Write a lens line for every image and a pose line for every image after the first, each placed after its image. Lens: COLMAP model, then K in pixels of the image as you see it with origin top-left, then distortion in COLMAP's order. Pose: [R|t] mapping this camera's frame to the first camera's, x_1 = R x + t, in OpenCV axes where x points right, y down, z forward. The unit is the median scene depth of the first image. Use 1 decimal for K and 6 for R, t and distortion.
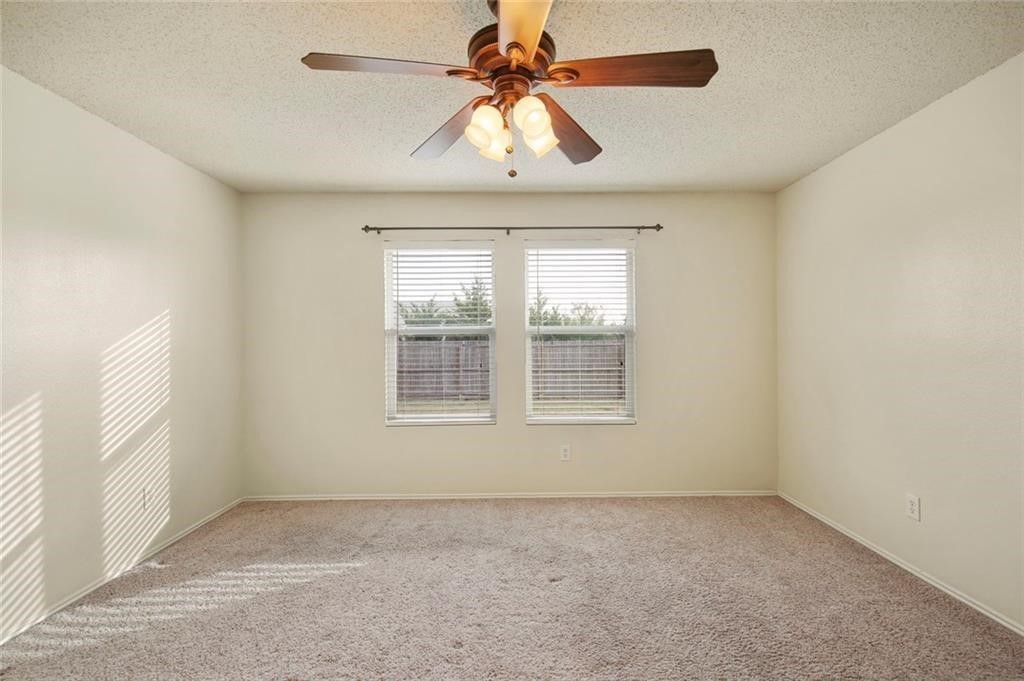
lens RADIAL K [[468.9, 0, 513.8], [0, 468.9, 339.8], [0, 0, 1]] dist [-0.001724, -0.000174]
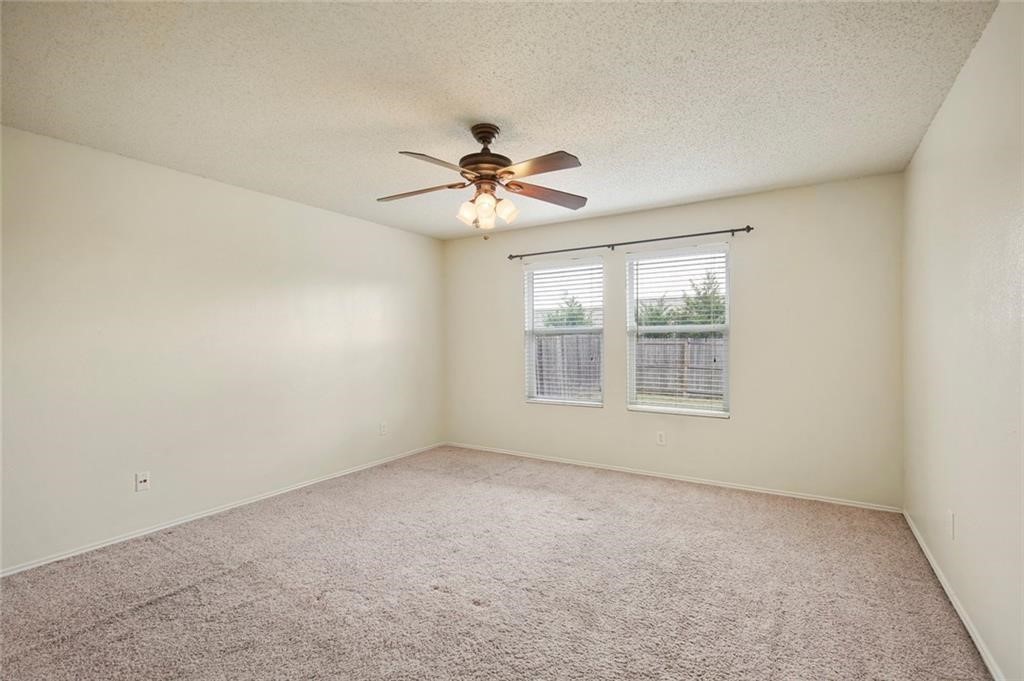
lens RADIAL K [[468.9, 0, 509.5], [0, 468.9, 340.8], [0, 0, 1]] dist [-0.001724, -0.000174]
pose [[0.836772, 0.003425, -0.547541, 0.423745], [0.001782, 0.999958, 0.008978, -0.004571], [0.547549, -0.008488, 0.836731, -0.146775]]
